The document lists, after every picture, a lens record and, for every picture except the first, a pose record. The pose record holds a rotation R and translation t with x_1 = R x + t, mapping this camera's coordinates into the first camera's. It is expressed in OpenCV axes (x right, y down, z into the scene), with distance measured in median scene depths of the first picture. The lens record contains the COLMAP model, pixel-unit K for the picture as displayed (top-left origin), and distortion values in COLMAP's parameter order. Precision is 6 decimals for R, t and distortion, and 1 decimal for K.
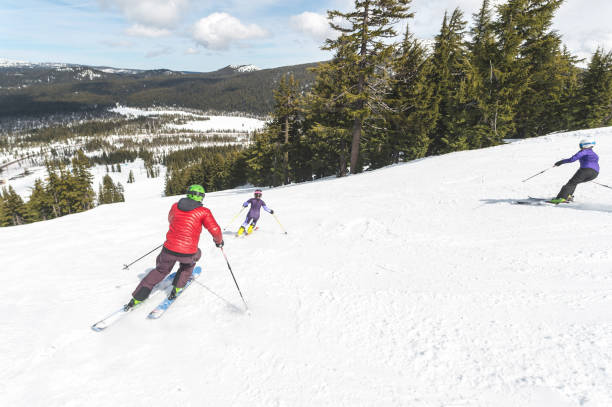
lens RADIAL K [[352.9, 0, 304.1], [0, 352.9, 206.1], [0, 0, 1]] dist [0.001799, 0.000590]
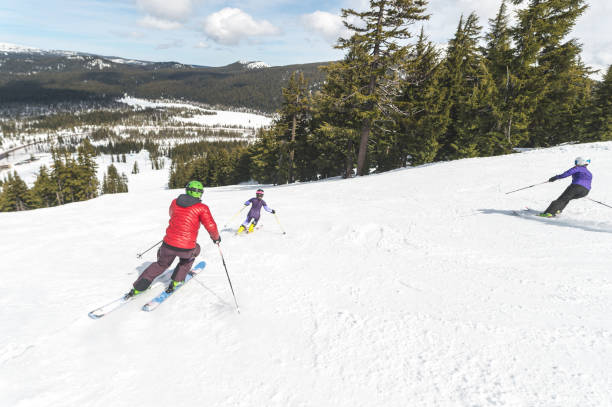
lens RADIAL K [[352.9, 0, 303.6], [0, 352.9, 206.1], [0, 0, 1]] dist [0.001799, 0.000590]
pose [[0.998782, 0.048667, -0.008092, -0.003486], [-0.048647, 0.998813, 0.002654, -0.001285], [0.008212, -0.002258, 0.999964, 0.009400]]
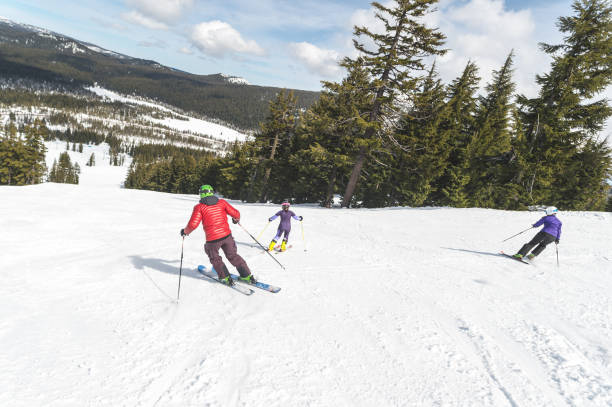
lens RADIAL K [[352.9, 0, 302.6], [0, 352.9, 206.4], [0, 0, 1]] dist [0.001799, 0.000590]
pose [[0.974963, 0.201996, 0.092982, -0.037831], [-0.195386, 0.977816, -0.075502, -0.003959], [-0.106171, 0.055444, 0.992801, 0.095160]]
